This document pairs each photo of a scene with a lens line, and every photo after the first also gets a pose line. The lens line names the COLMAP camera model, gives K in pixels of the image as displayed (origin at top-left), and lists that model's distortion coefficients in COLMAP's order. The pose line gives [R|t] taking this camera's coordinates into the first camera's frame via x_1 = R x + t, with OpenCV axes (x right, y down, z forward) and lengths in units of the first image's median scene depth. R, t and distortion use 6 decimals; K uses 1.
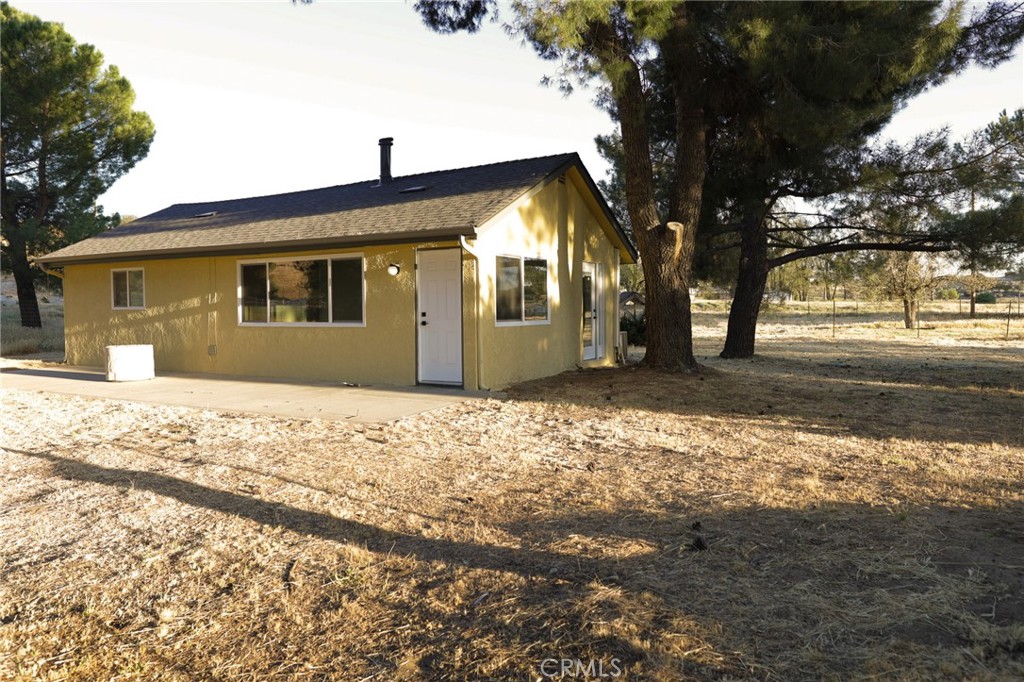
lens RADIAL K [[702.4, 0, 494.7], [0, 702.4, 346.3], [0, 0, 1]] dist [-0.045348, 0.039172]
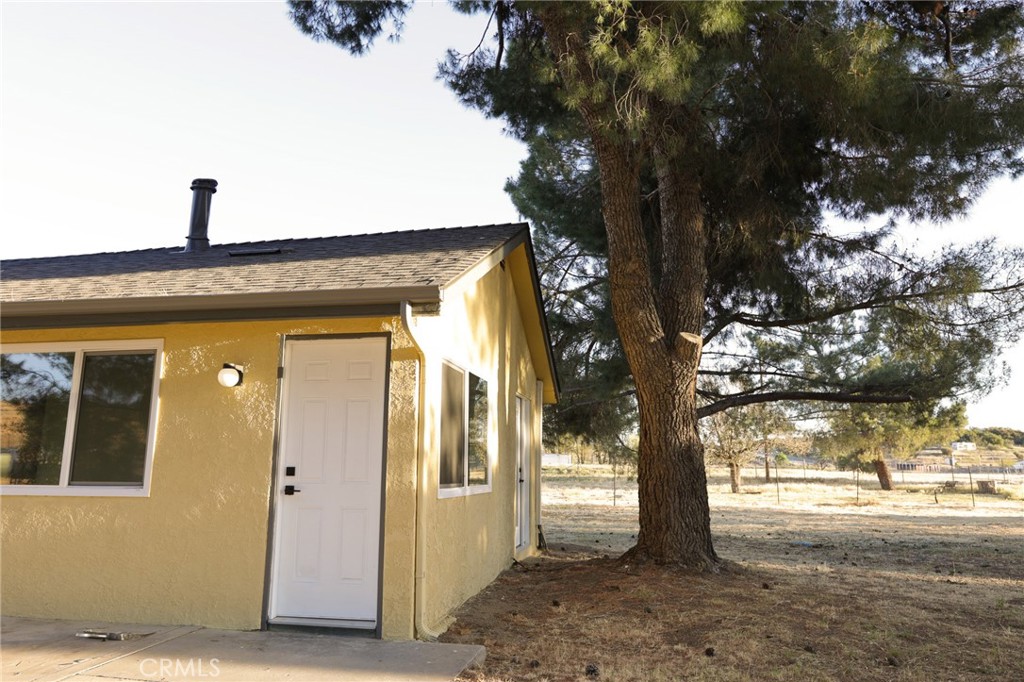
lens RADIAL K [[702.4, 0, 504.2], [0, 702.4, 333.4], [0, 0, 1]] dist [-0.045348, 0.039172]
pose [[0.940668, 0.076574, 0.330577, -0.118401], [0.006783, 0.969768, -0.243936, -0.017862], [-0.339262, 0.231705, 0.911710, 0.454376]]
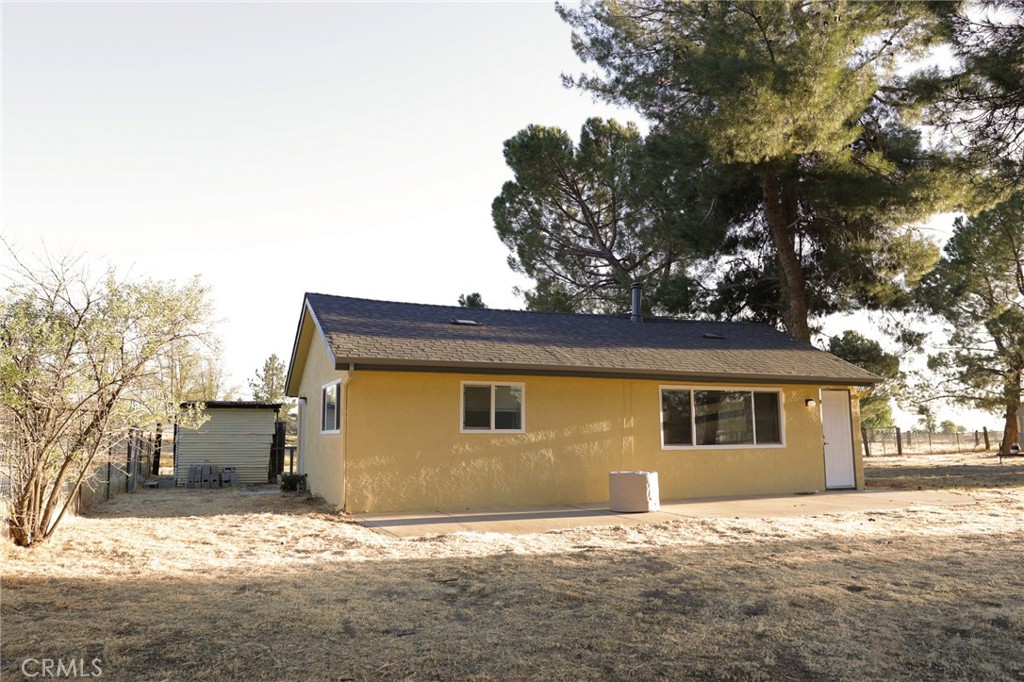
lens RADIAL K [[702.4, 0, 506.6], [0, 702.4, 313.4], [0, 0, 1]] dist [-0.045348, 0.039172]
pose [[0.604838, 0.133885, 0.785013, -1.445849], [0.039182, 0.979569, -0.197256, -0.034586], [-0.795384, 0.150067, 0.587234, 0.605751]]
